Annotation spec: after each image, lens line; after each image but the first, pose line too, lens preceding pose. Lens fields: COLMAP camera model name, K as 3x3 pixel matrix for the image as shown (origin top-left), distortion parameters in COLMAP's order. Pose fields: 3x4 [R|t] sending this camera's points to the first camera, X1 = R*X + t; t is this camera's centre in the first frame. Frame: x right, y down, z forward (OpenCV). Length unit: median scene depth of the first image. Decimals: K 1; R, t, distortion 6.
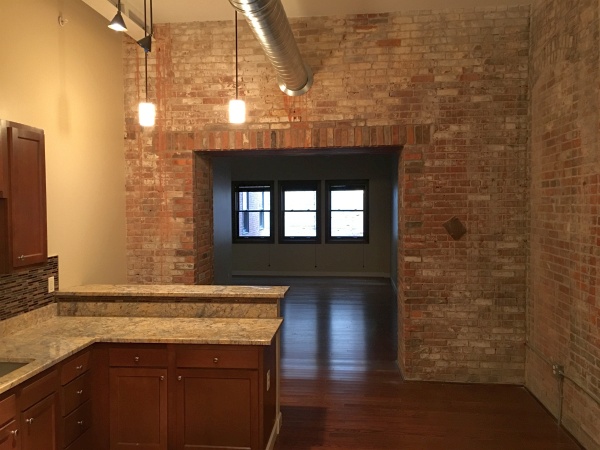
lens RADIAL K [[505.1, 0, 300.3], [0, 505.1, 226.4], [0, 0, 1]] dist [0.074588, -0.066762]
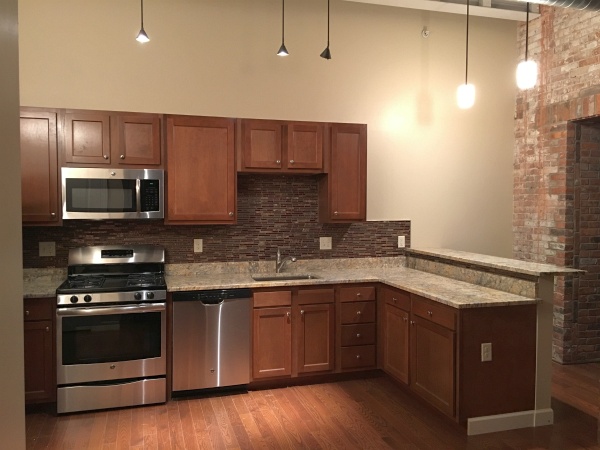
lens RADIAL K [[505.1, 0, 298.7], [0, 505.1, 221.3], [0, 0, 1]] dist [0.074588, -0.066762]
pose [[0.401046, 0.044062, -0.914998, 0.452280], [-0.048748, 0.998454, 0.026714, 0.030808], [0.914760, 0.033891, 0.402574, 0.184724]]
